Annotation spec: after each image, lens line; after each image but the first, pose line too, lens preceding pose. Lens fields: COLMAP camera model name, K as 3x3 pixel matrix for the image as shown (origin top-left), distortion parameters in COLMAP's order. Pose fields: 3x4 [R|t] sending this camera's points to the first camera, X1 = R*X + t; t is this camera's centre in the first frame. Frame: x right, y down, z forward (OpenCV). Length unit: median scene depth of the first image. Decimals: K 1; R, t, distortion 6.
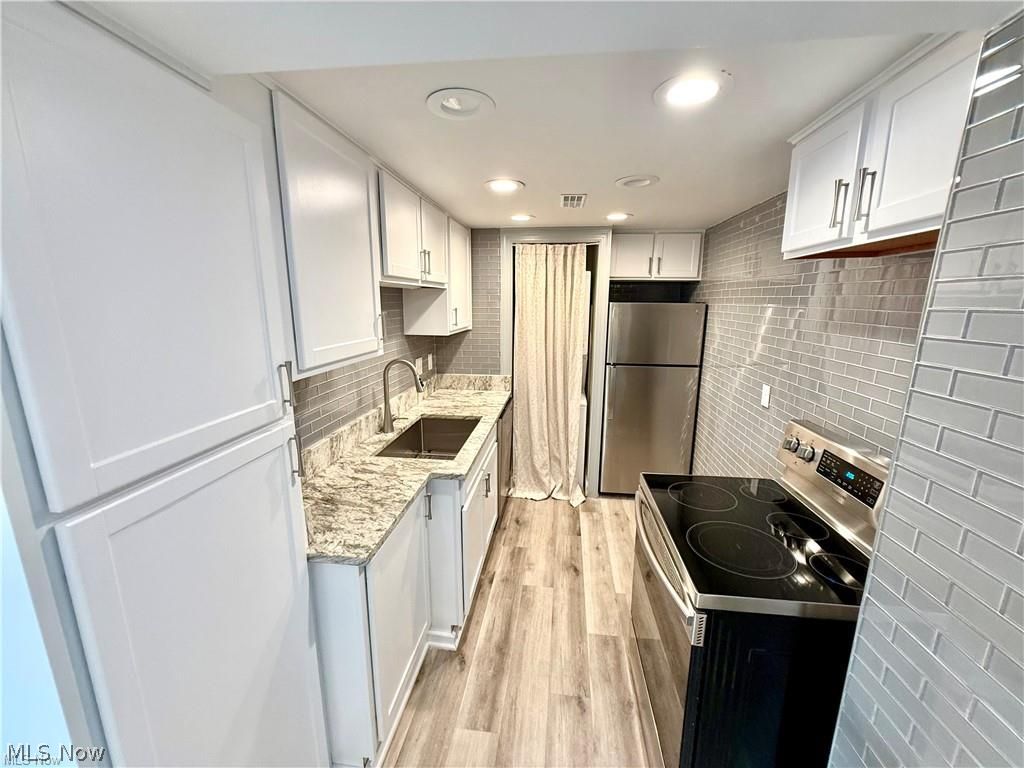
lens RADIAL K [[408.0, 0, 513.6], [0, 408.0, 384.9], [0, 0, 1]] dist [-0.000546, 0.000533]
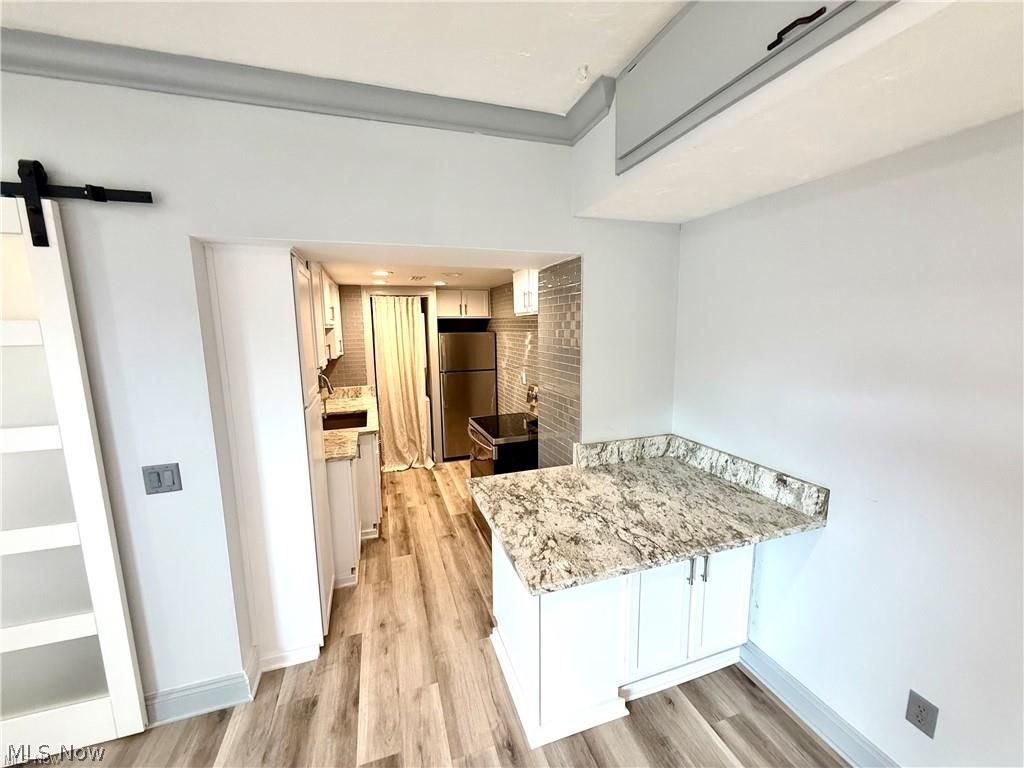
lens RADIAL K [[408.0, 0, 513.6], [0, 408.0, 384.9], [0, 0, 1]] dist [-0.000546, 0.000533]
pose [[0.900772, -0.082995, 0.426288, -0.217323], [0.108698, 0.993413, -0.036276, 0.096626], [-0.420469, 0.079013, 0.903860, -0.601565]]
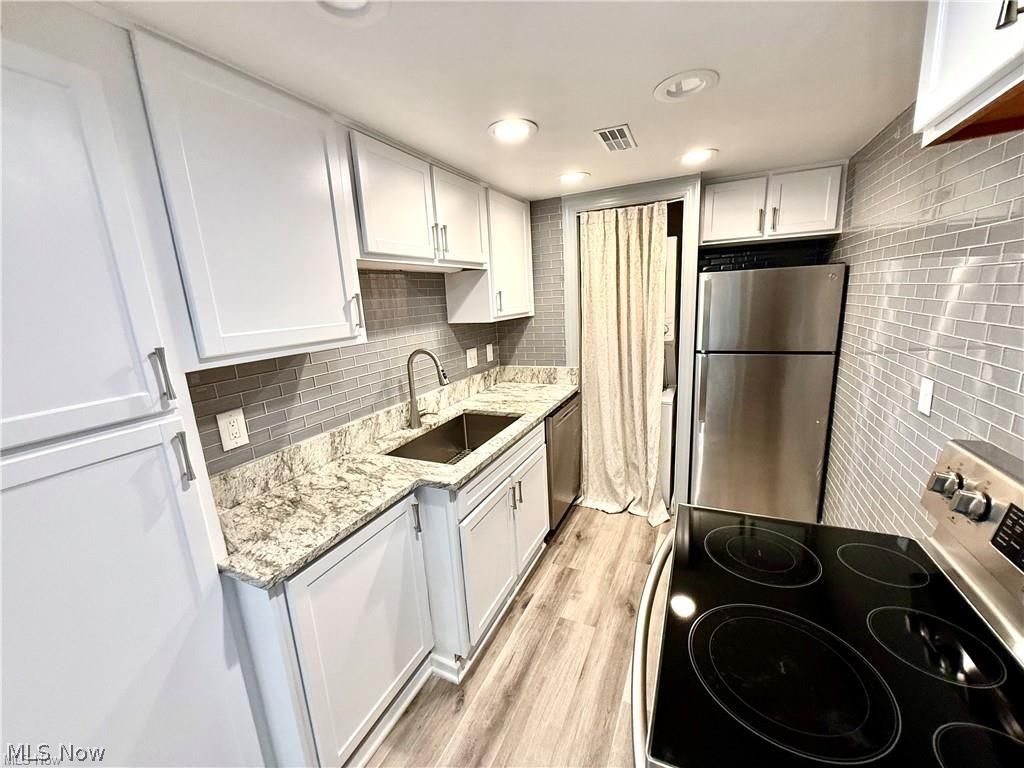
lens RADIAL K [[408.0, 0, 513.6], [0, 408.0, 384.9], [0, 0, 1]] dist [-0.000546, 0.000533]
pose [[0.948639, 0.009599, -0.316216, 0.167628], [-0.004489, 0.999847, 0.016885, 0.001084], [0.316330, -0.014598, 0.948537, 0.160506]]
